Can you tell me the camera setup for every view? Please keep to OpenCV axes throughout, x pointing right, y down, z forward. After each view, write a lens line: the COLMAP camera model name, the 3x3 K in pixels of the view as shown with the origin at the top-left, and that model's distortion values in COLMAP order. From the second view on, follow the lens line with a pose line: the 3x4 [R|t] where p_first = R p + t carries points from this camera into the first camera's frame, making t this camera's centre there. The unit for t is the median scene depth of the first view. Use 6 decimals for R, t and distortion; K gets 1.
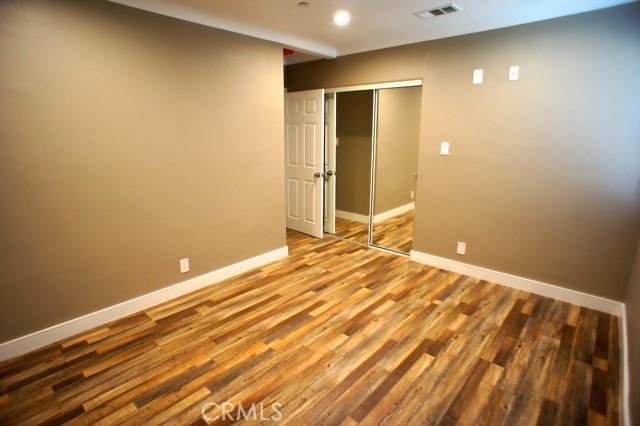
lens RADIAL K [[335.9, 0, 320.0], [0, 335.9, 213.0], [0, 0, 1]] dist [-0.067776, 0.052086]
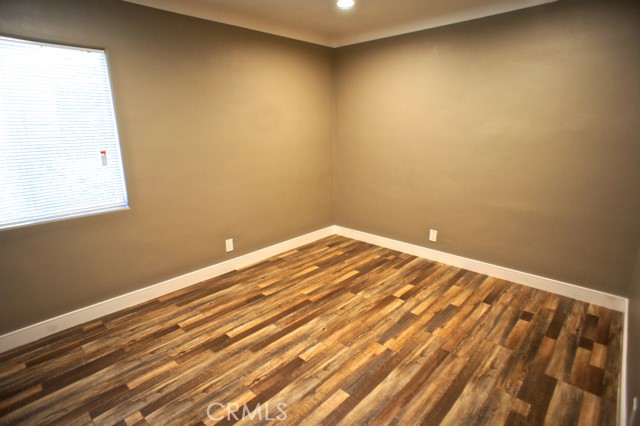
lens RADIAL K [[335.9, 0, 320.0], [0, 335.9, 213.0], [0, 0, 1]] dist [-0.067776, 0.052086]
pose [[-0.999593, 0.007642, 0.027488, 0.004398], [0.019943, 0.876130, 0.481662, -0.404173], [-0.020402, 0.482014, -0.875926, 1.655823]]
